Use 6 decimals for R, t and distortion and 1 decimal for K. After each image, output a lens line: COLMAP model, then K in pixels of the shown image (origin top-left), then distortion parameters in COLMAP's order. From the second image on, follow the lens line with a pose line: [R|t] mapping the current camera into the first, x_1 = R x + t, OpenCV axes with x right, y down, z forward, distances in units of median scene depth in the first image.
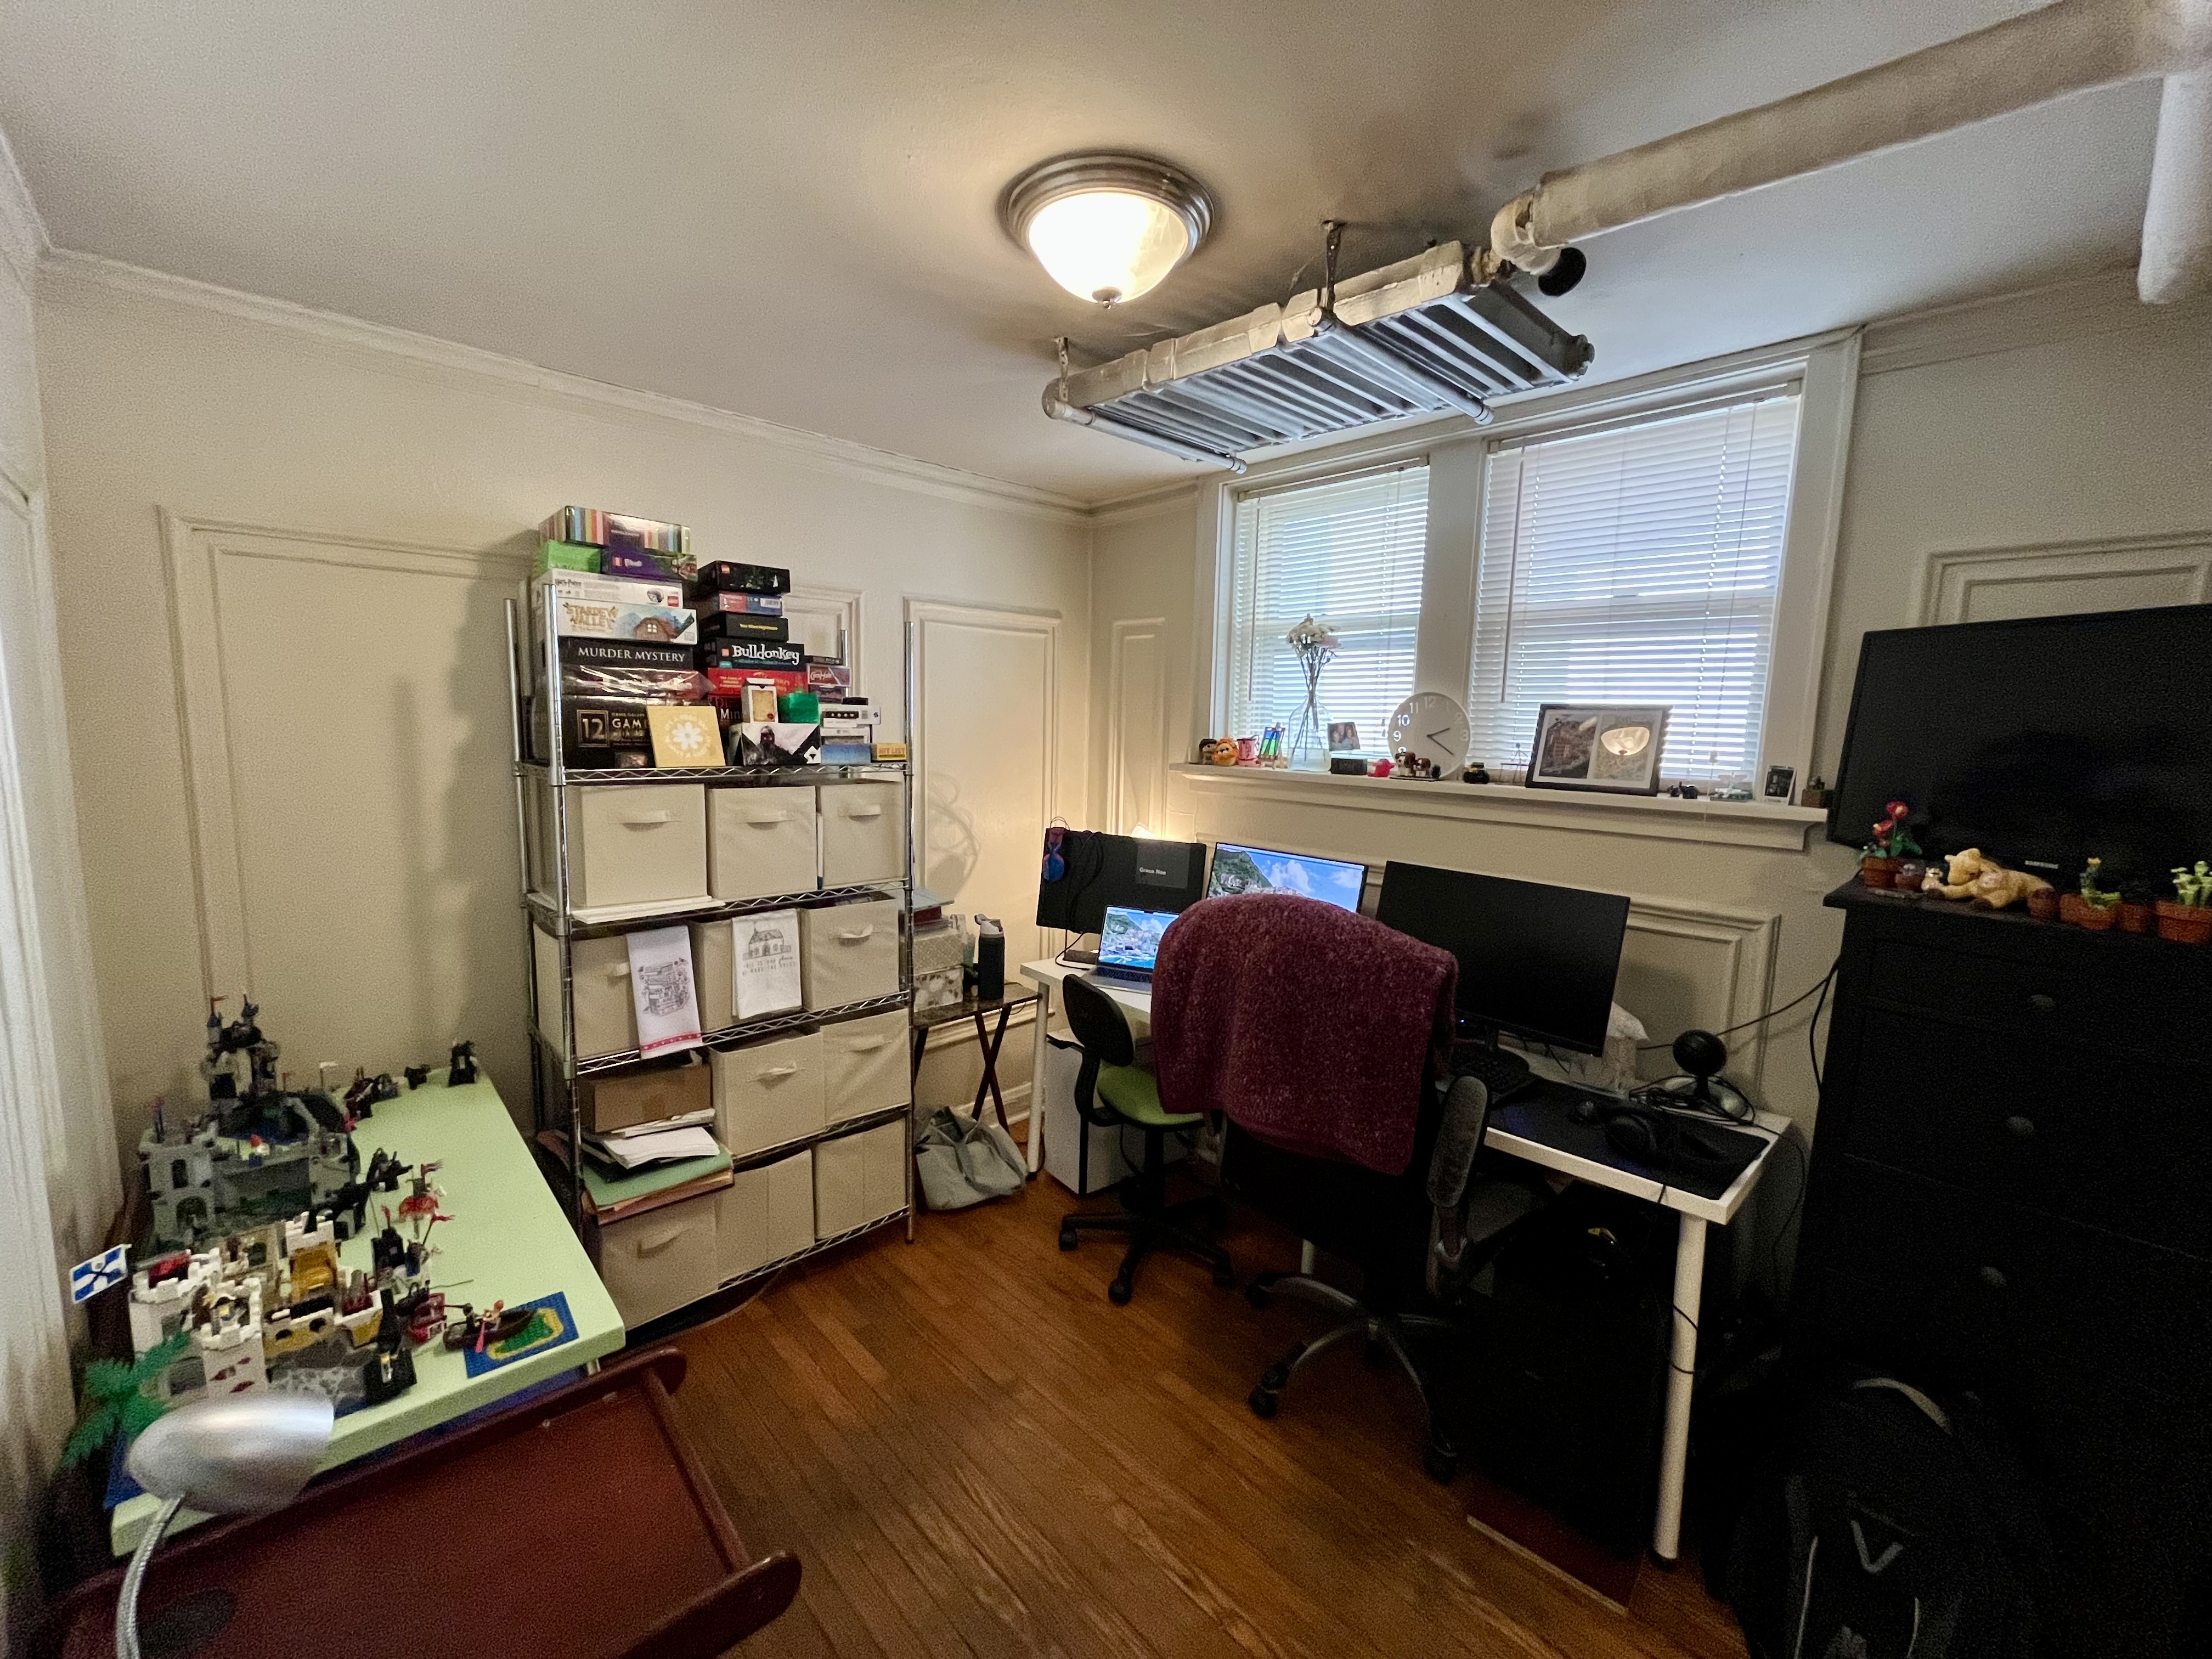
lens RADIAL K [[892.0, 0, 1099.6], [0, 892.0, 824.0], [0, 0, 1]] dist [-0.003605, 0.000455]
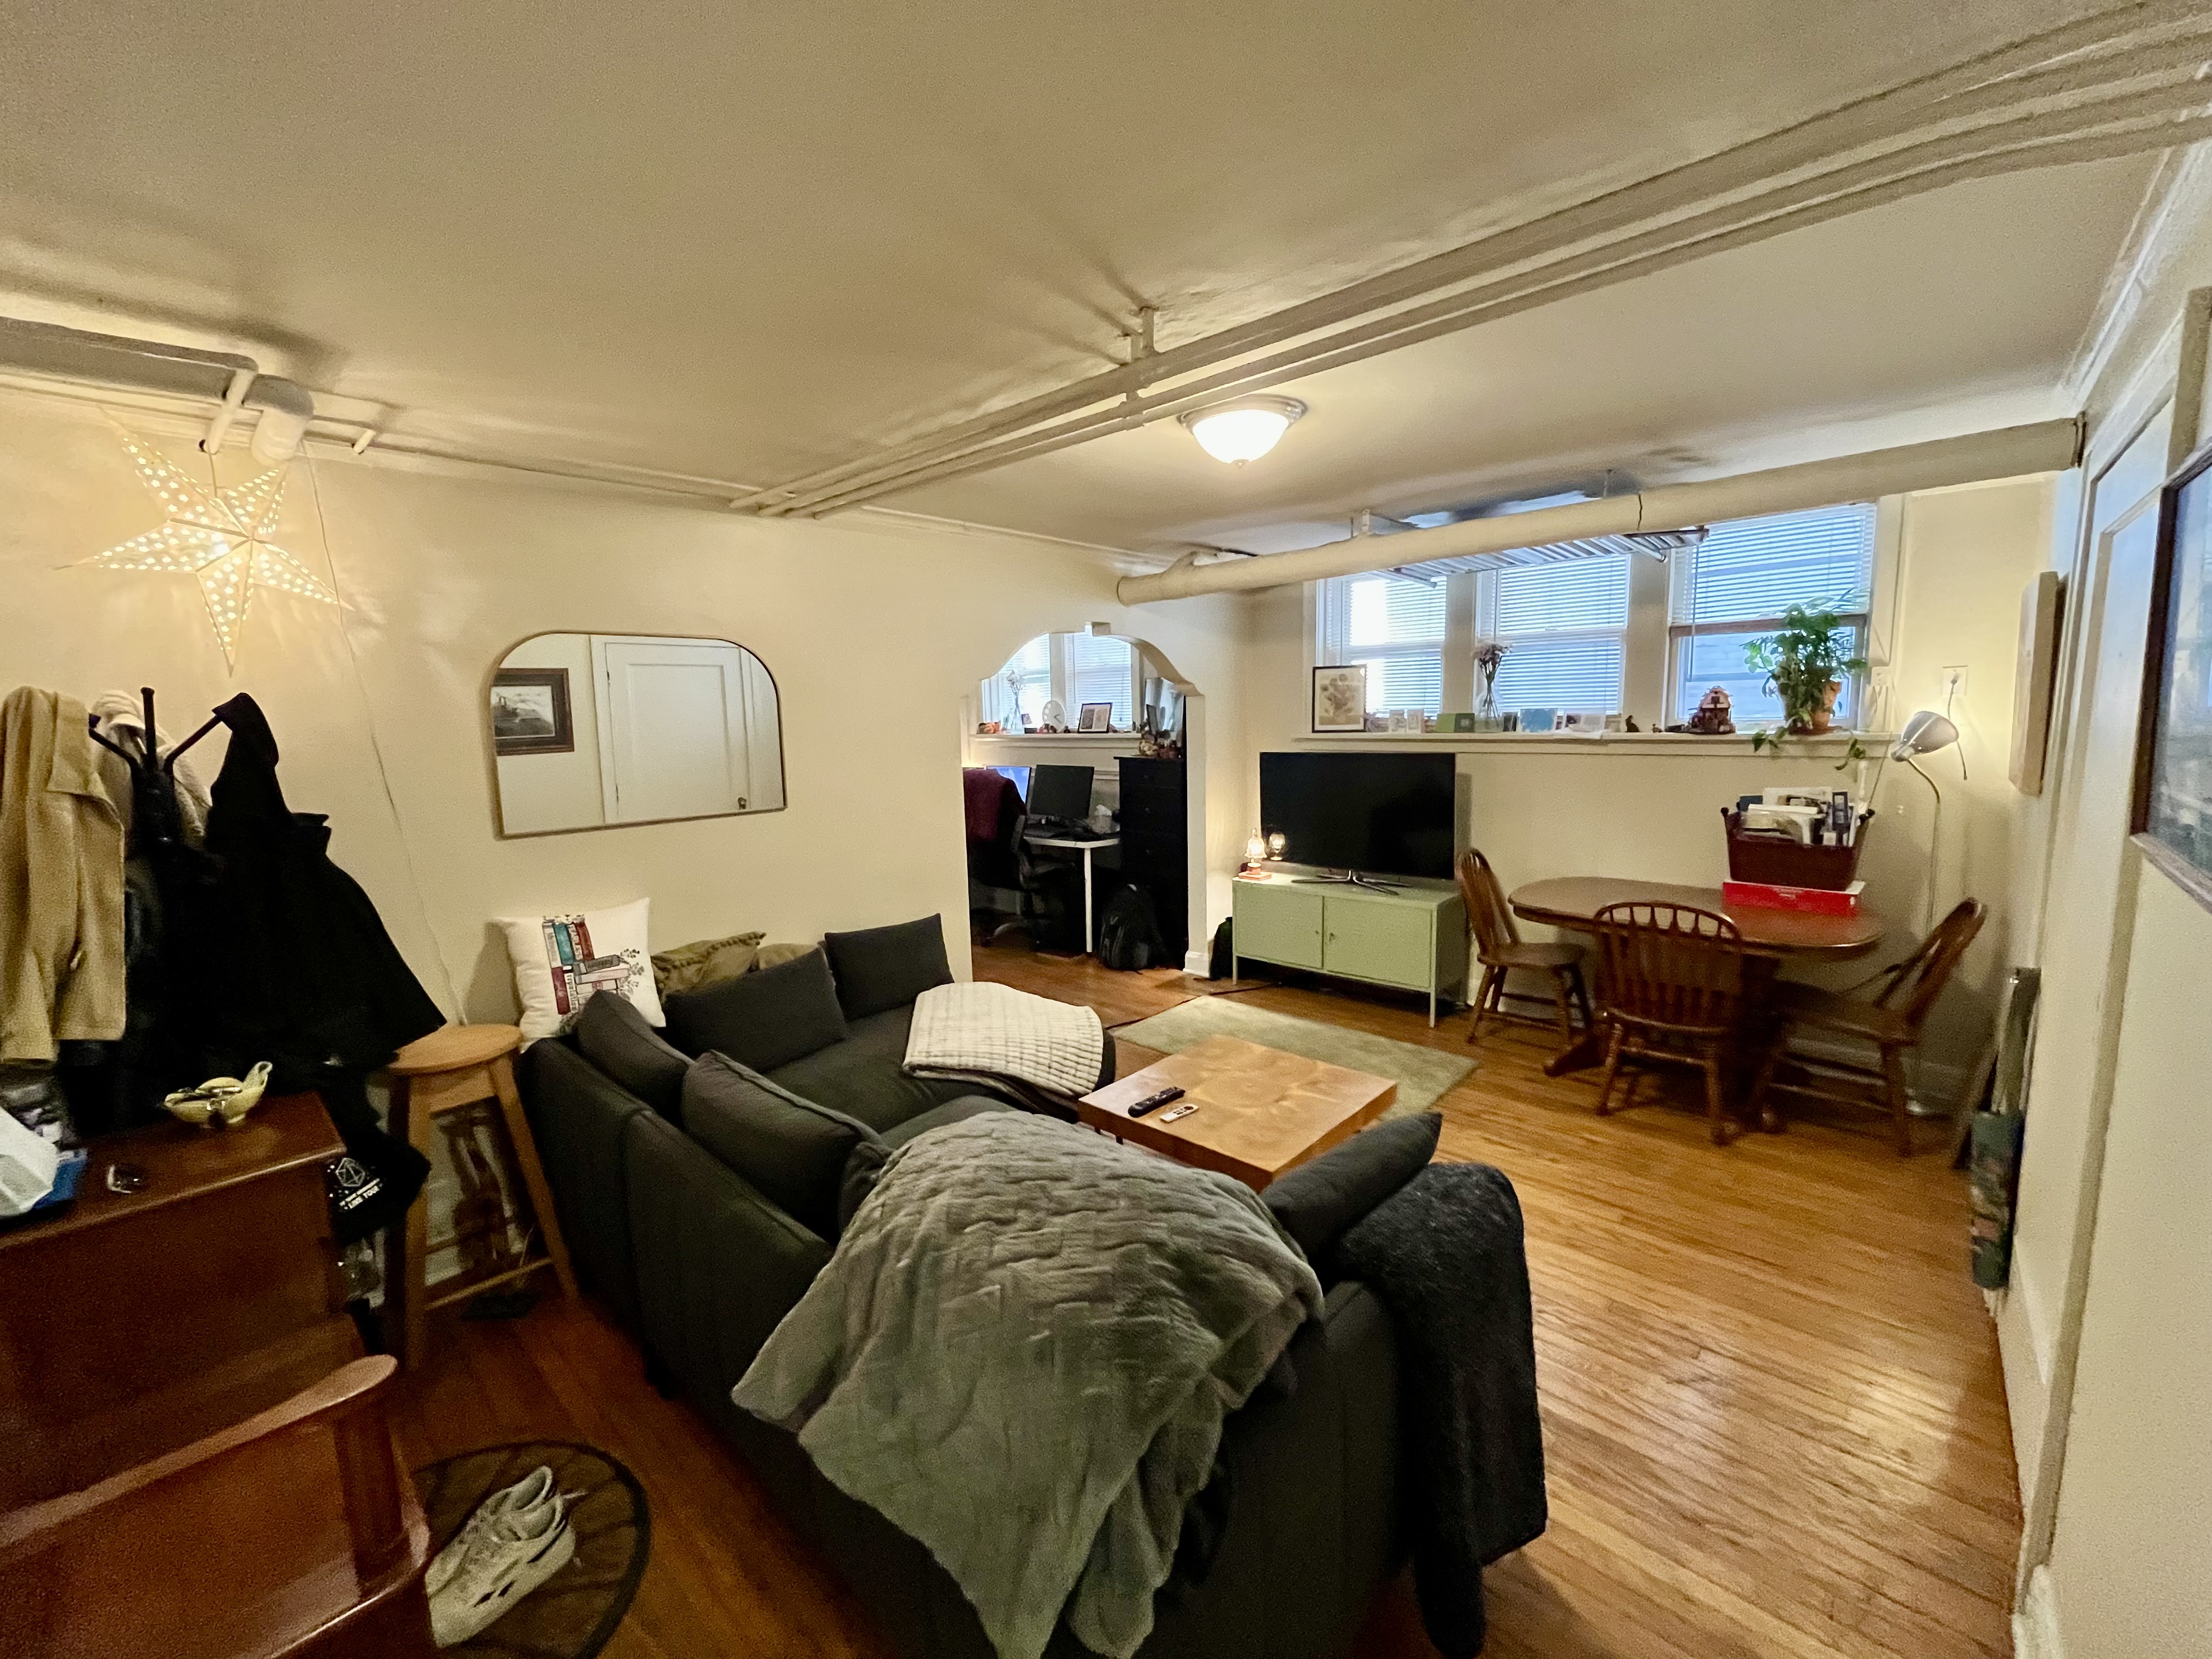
lens RADIAL K [[892.0, 0, 1099.6], [0, 892.0, 824.0], [0, 0, 1]] dist [-0.003605, 0.000455]
pose [[0.996670, -0.058571, 0.056722, 0.378522], [0.058061, 0.998257, 0.010614, 0.217676], [-0.057244, -0.007285, 0.998334, -1.812818]]
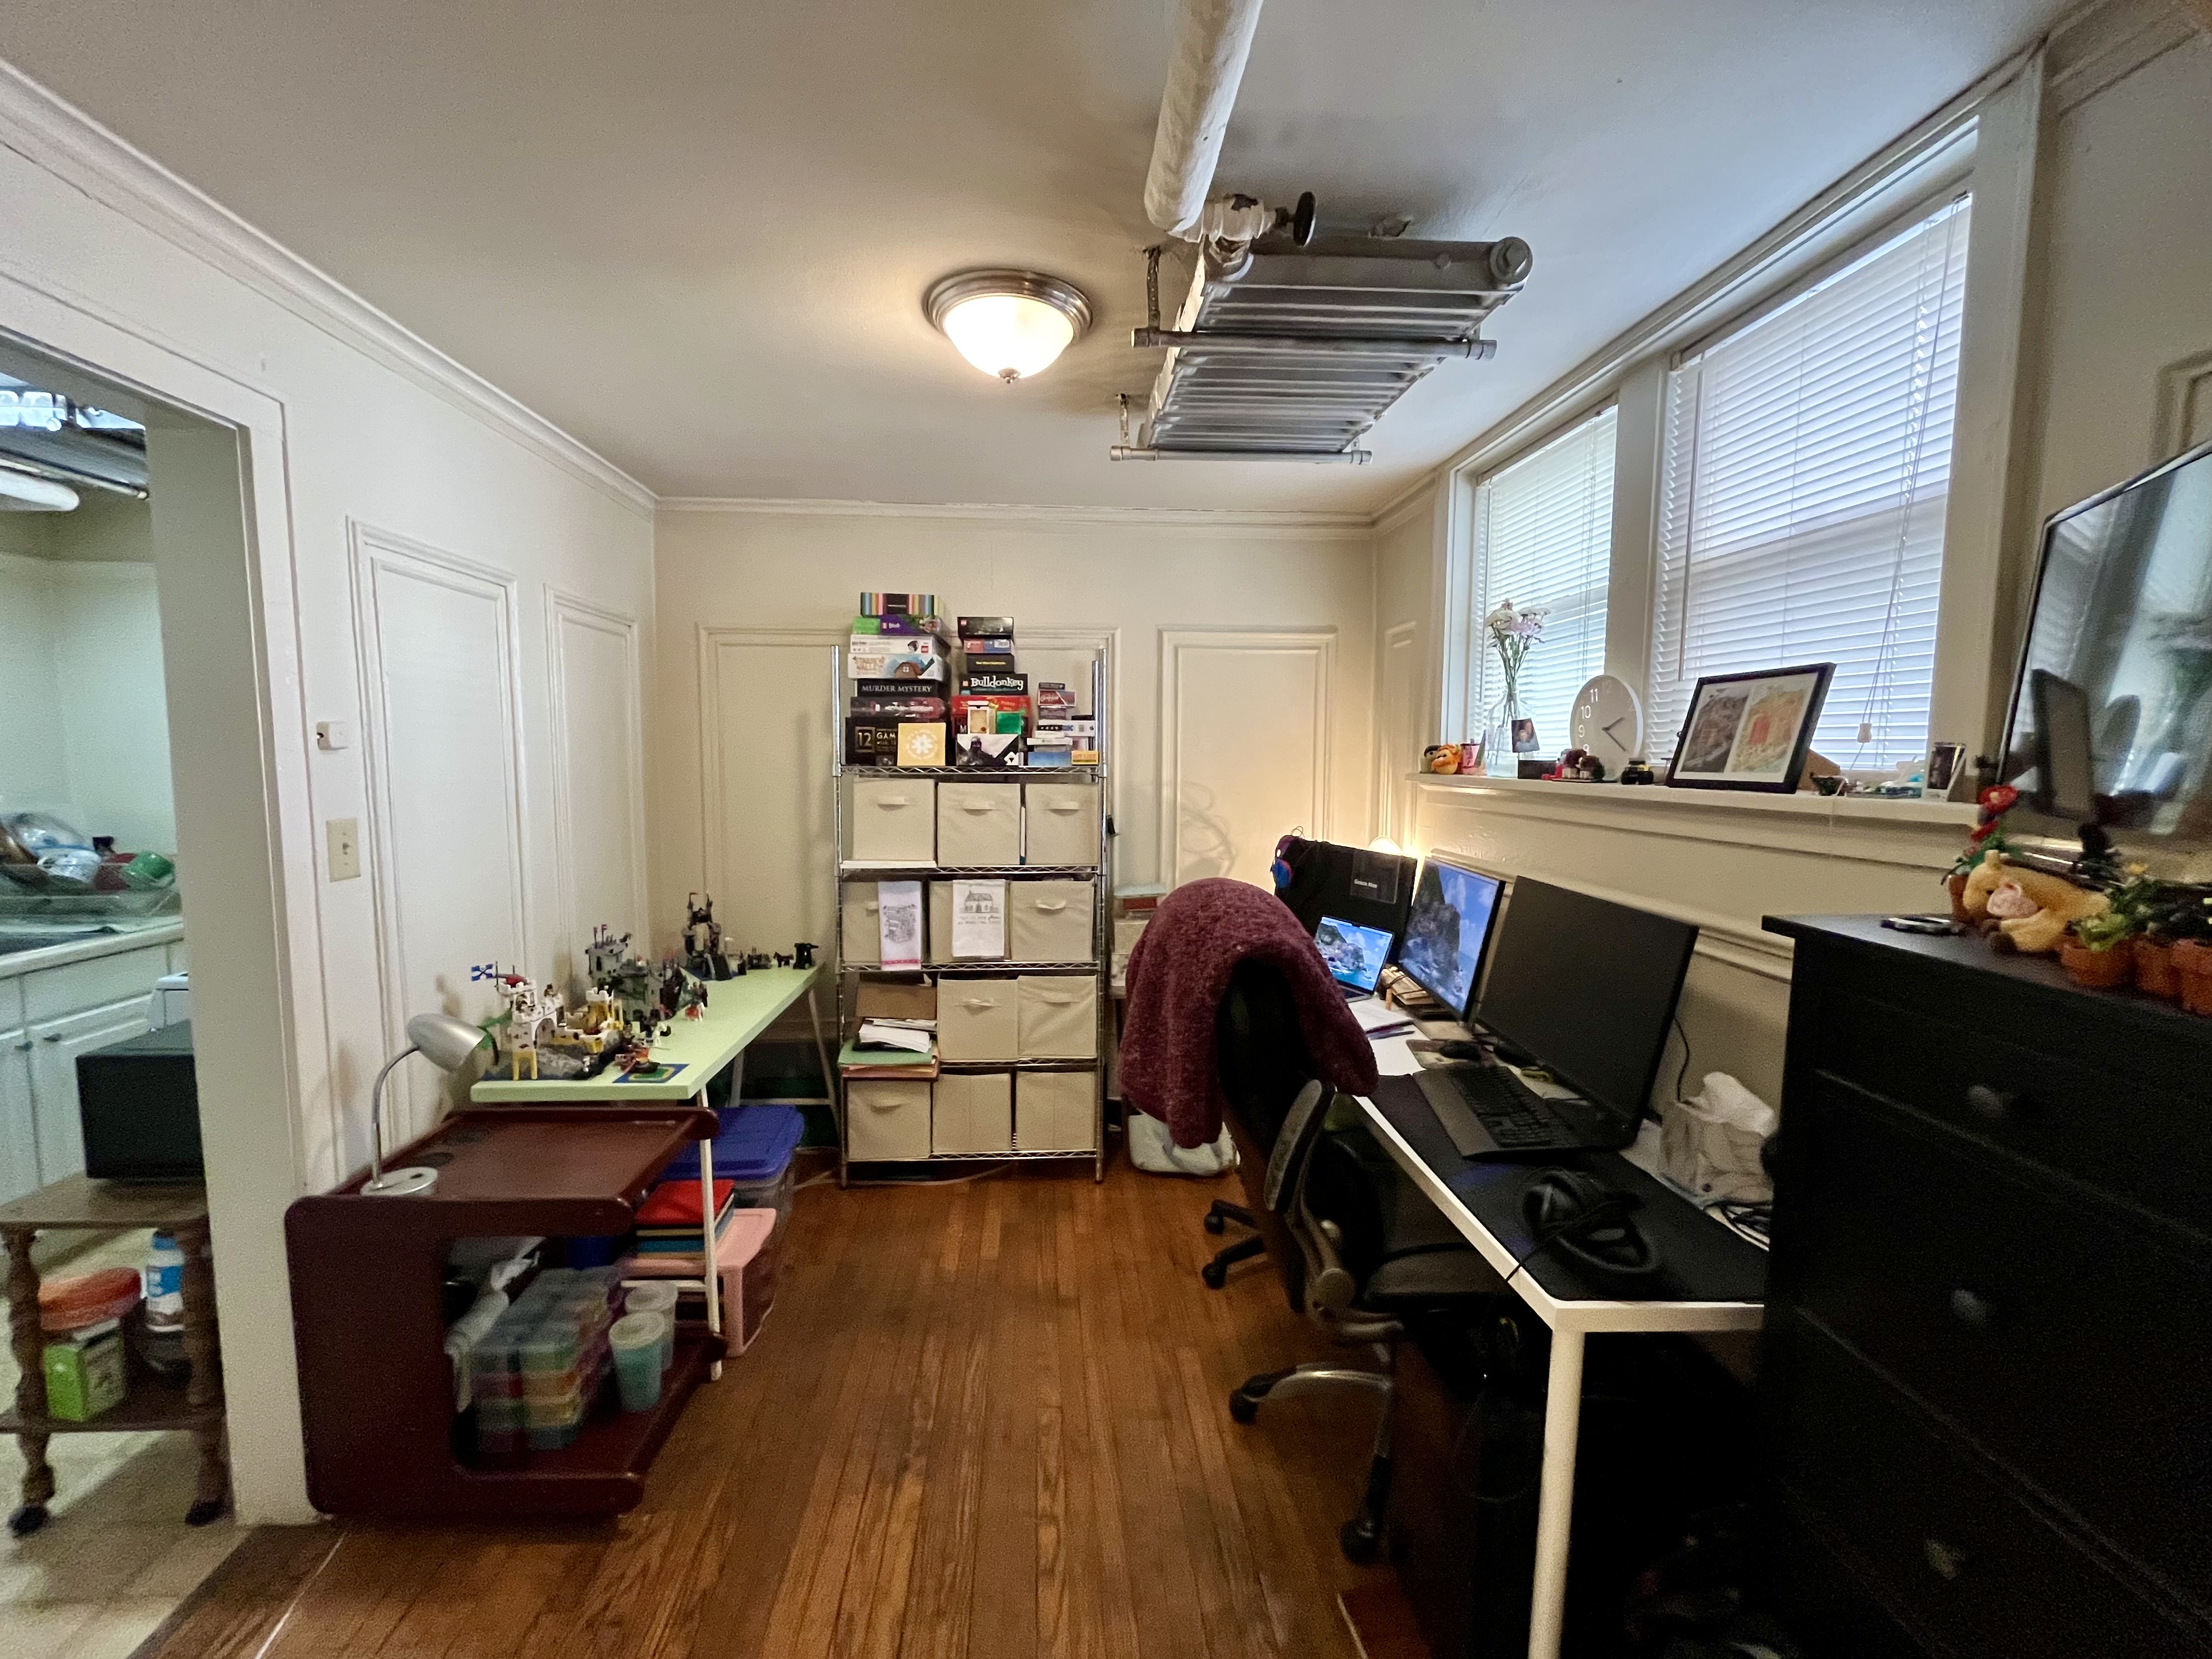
lens RADIAL K [[892.0, 0, 1099.6], [0, 892.0, 824.0], [0, 0, 1]] dist [-0.003605, 0.000455]
pose [[0.773856, 0.031143, -0.632595, 0.597166], [-0.061697, 0.997747, -0.026354, 0.042586], [0.630349, 0.059423, 0.774034, 0.095835]]
